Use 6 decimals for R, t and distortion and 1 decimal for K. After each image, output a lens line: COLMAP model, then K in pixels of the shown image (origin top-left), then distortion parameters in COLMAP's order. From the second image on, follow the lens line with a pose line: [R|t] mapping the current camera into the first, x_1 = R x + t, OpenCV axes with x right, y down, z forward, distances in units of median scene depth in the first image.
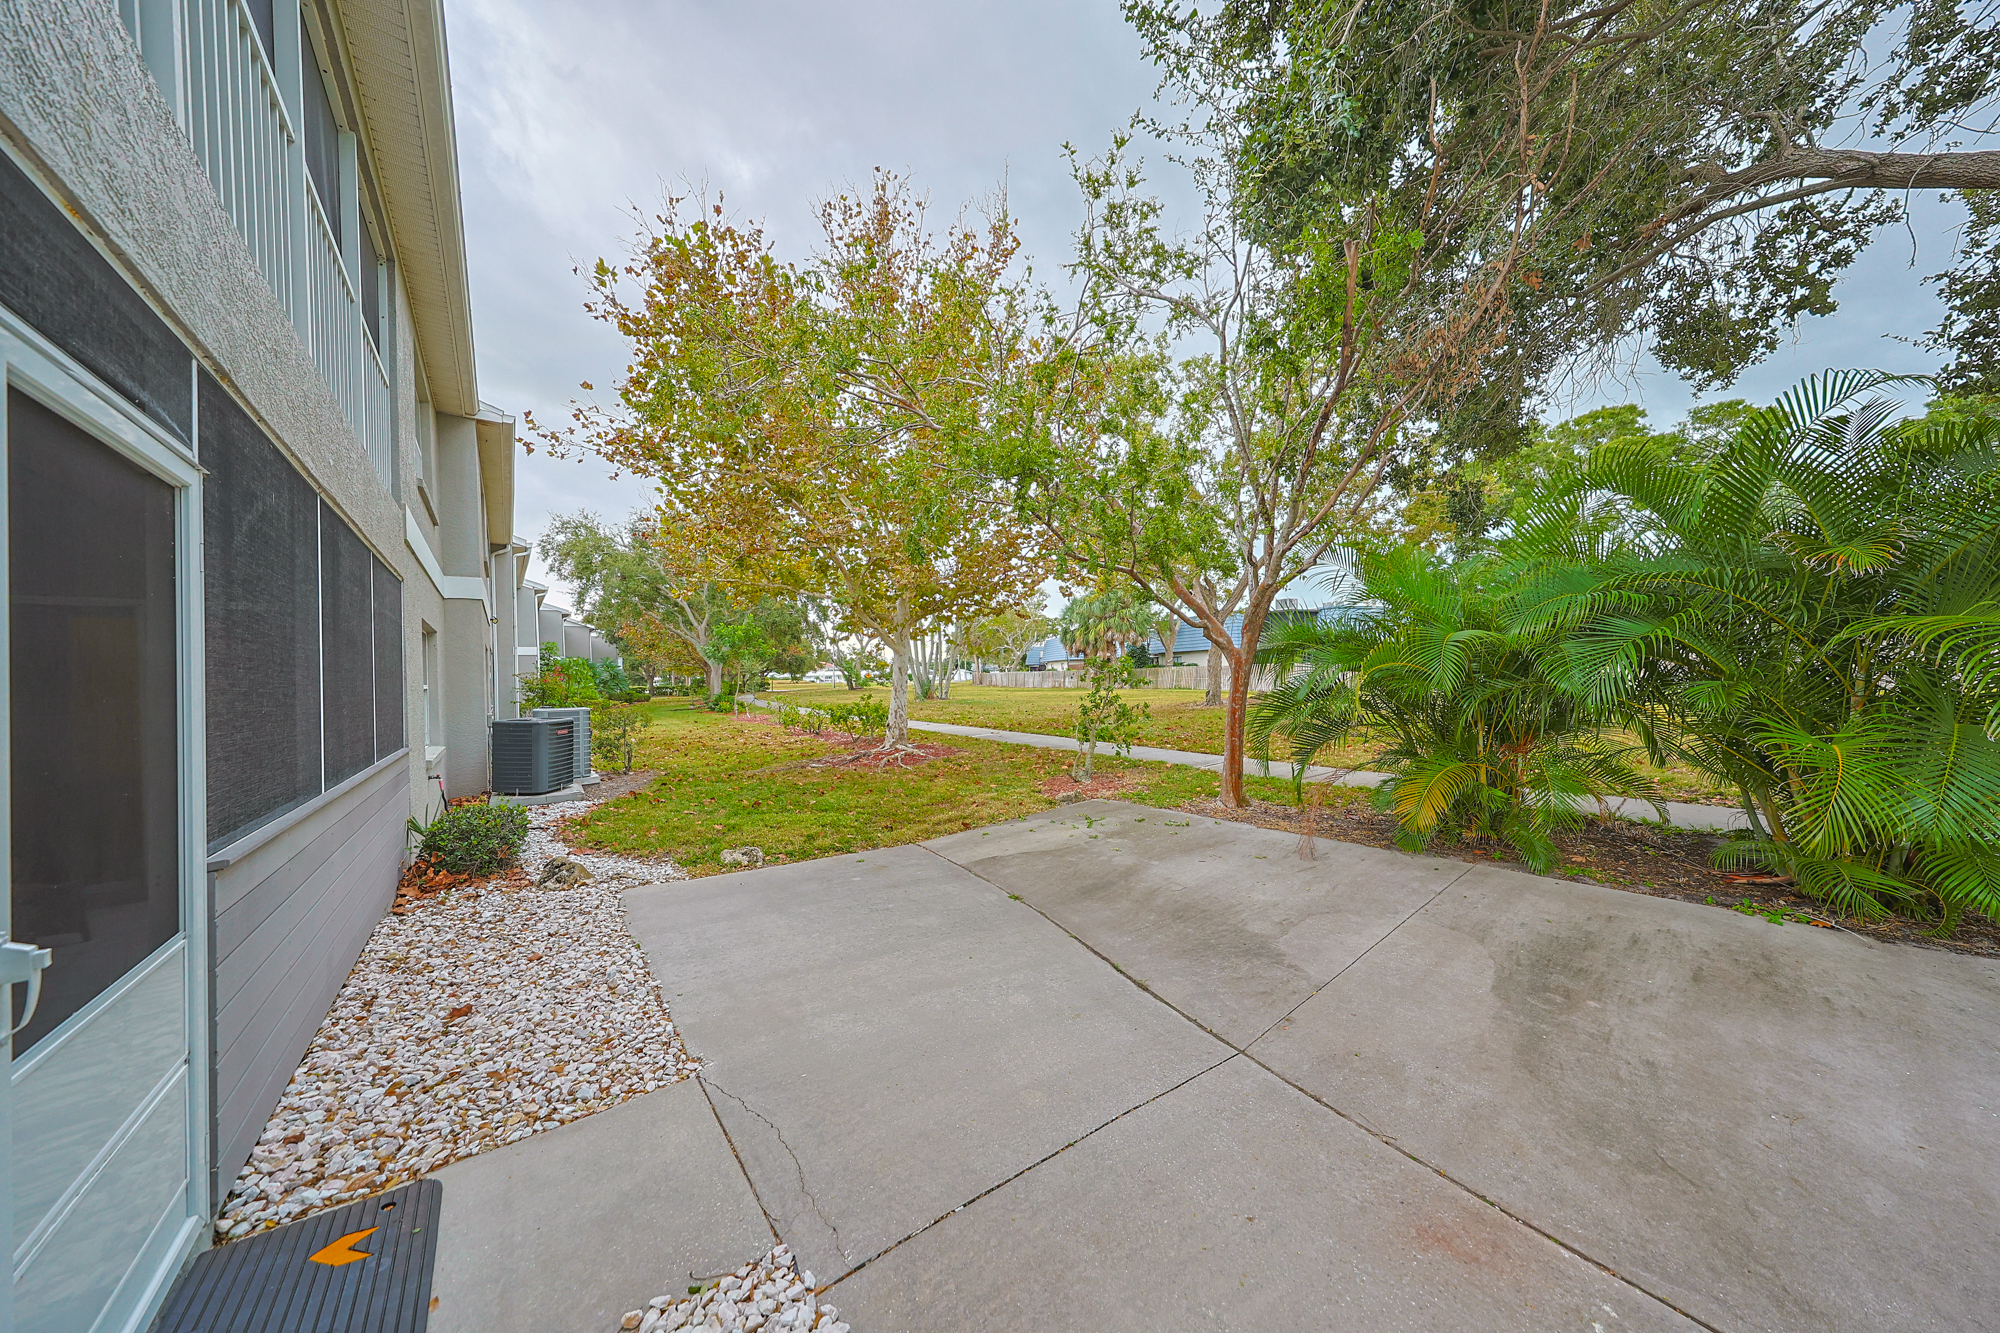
lens RADIAL K [[588.3, 0, 980.1], [0, 588.3, 666.5], [0, 0, 1]] dist [0.000277, 0.000027]
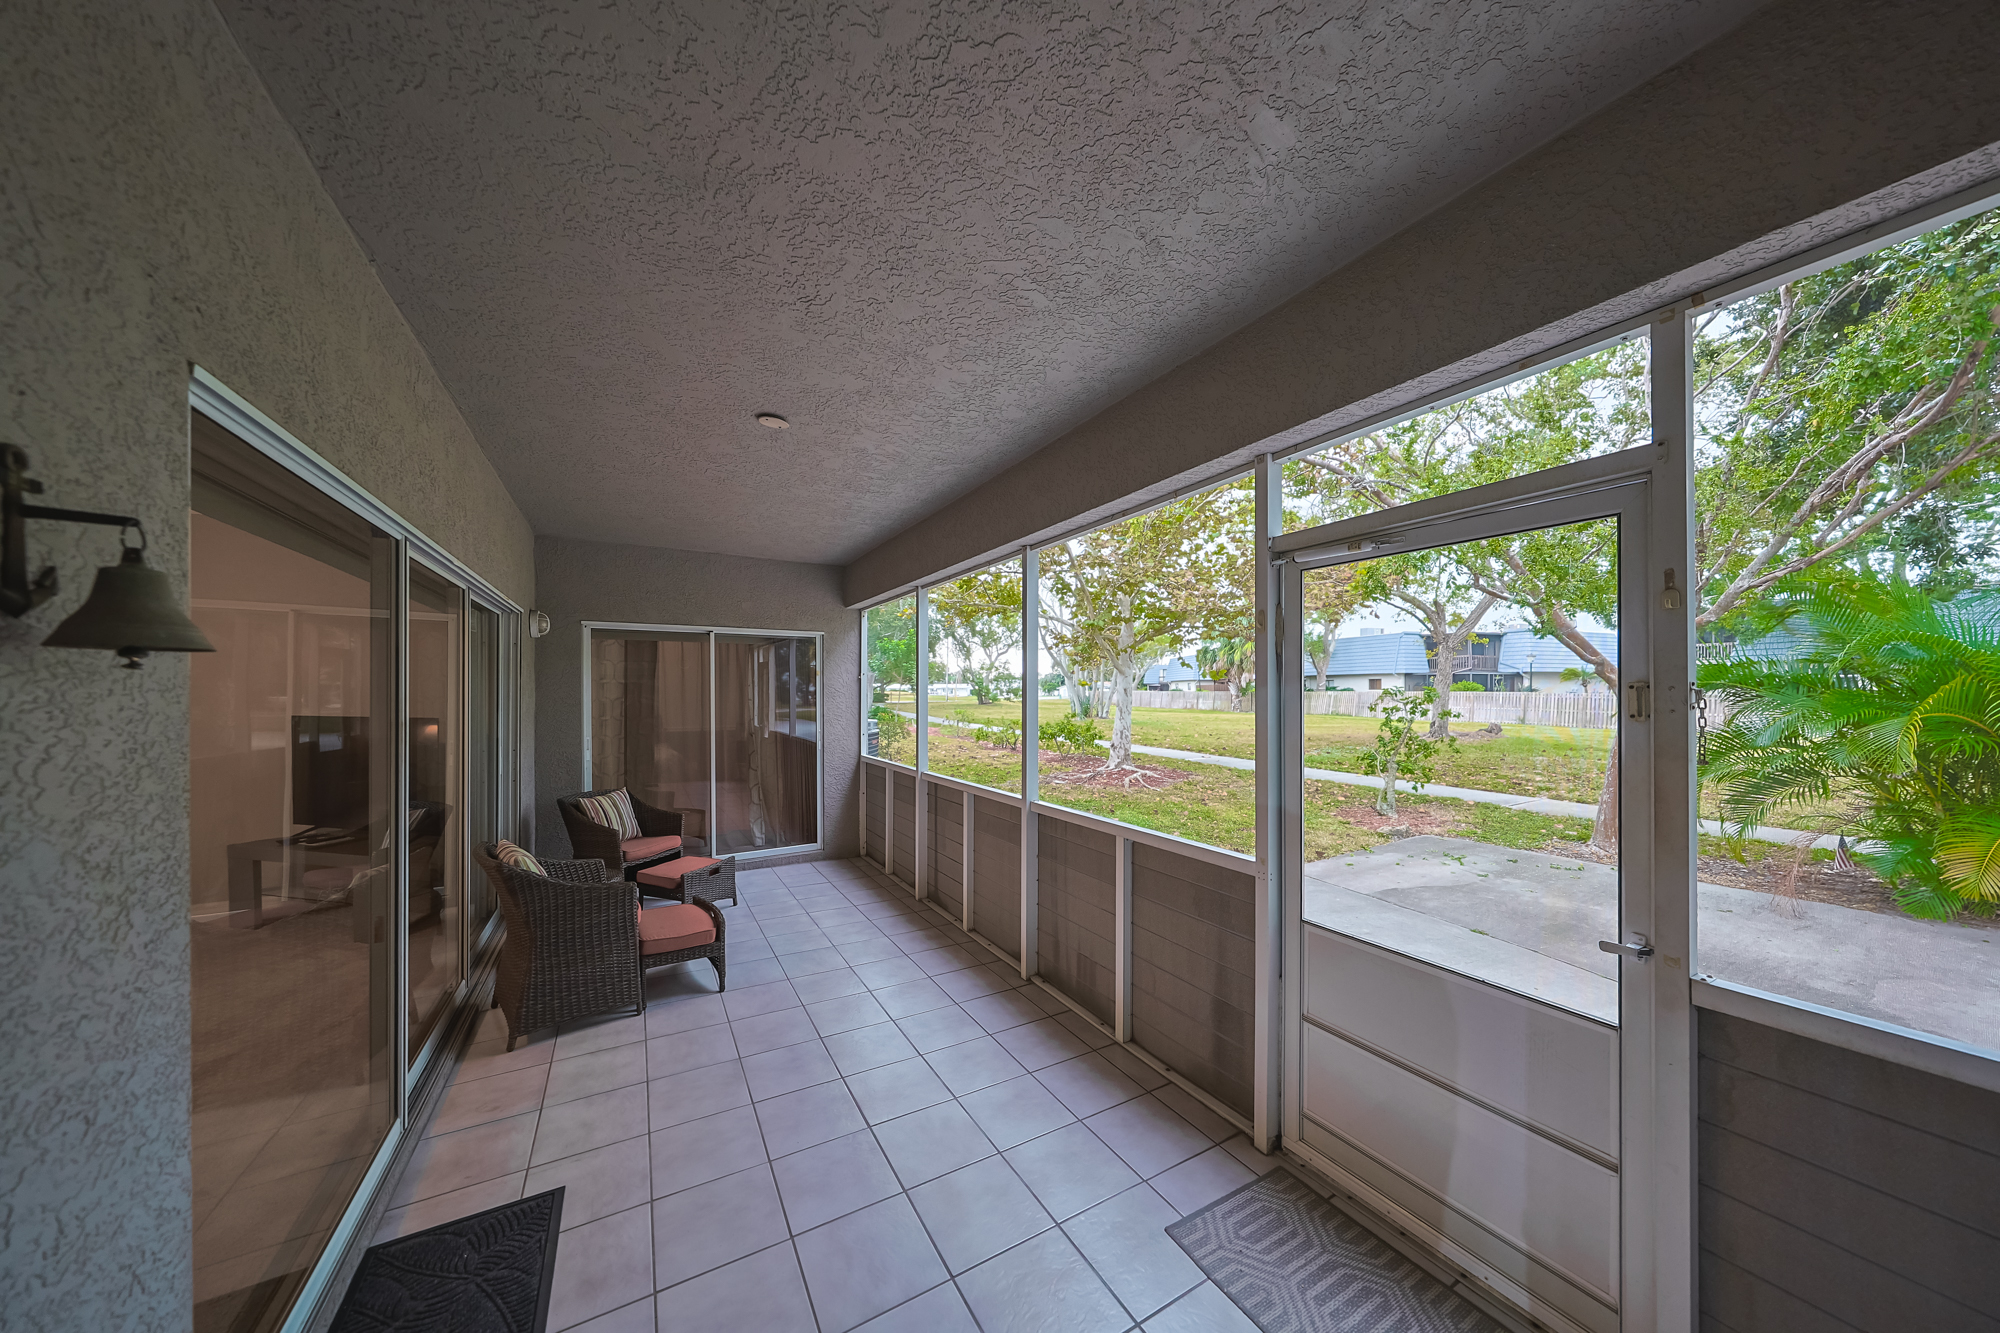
lens RADIAL K [[606.1, 0, 1000.1], [0, 606.1, 672.3], [0, 0, 1]] dist [0.000049, 0.000100]
pose [[0.990391, 0.026509, -0.135731, -0.593202], [-0.028729, 0.999483, -0.014420, -0.011034], [0.135279, 0.018181, 0.990641, -0.135424]]
